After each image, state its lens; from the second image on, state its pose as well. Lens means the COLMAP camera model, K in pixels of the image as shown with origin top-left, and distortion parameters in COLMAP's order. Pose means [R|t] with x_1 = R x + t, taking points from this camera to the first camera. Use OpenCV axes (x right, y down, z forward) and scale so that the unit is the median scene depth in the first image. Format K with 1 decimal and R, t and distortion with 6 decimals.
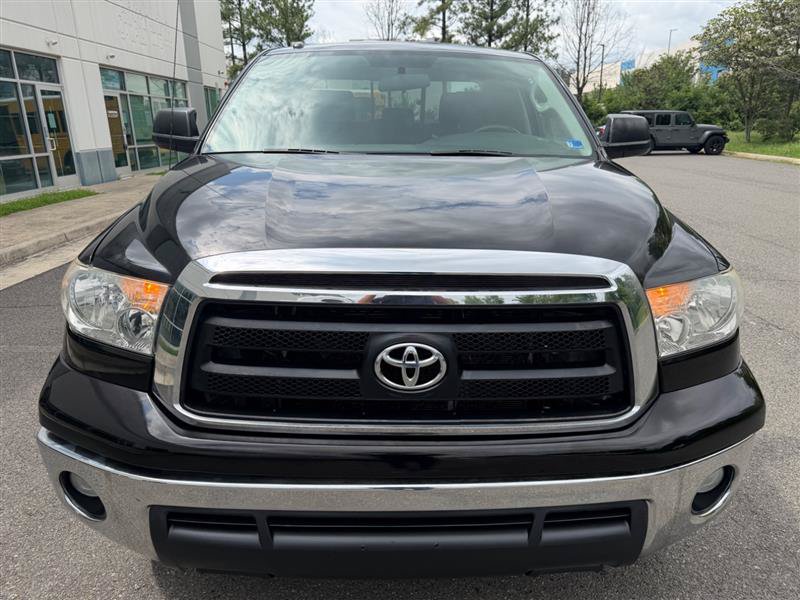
lens RADIAL K [[575.1, 0, 400.0], [0, 575.1, 300.0], [0, 0, 1]] dist [-0.000311, 0.001428]
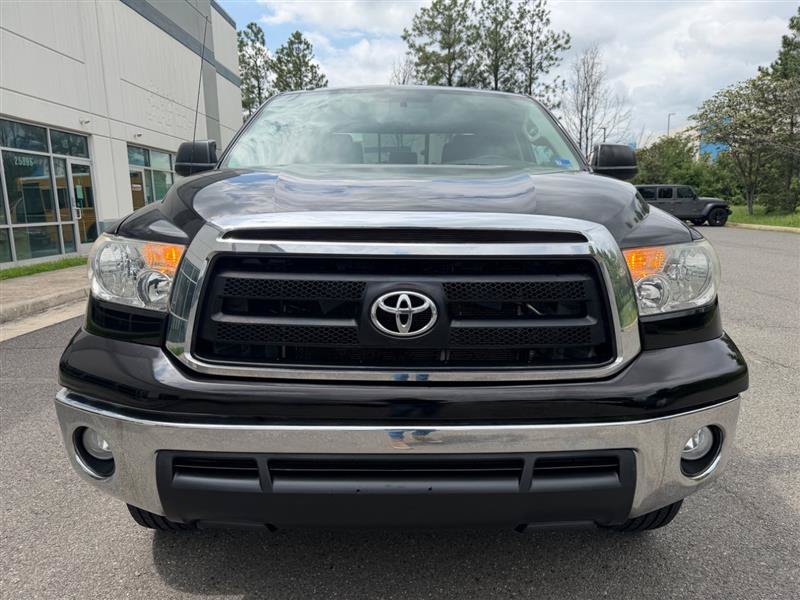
lens RADIAL K [[572.6, 0, 396.7], [0, 572.6, 299.2], [0, 0, 1]] dist [0.008128, -0.004949]
pose [[0.999723, -0.001797, -0.023473, 0.019803], [-0.001307, 0.991311, -0.131531, 0.153594], [0.023505, 0.131525, 0.991034, -0.047053]]
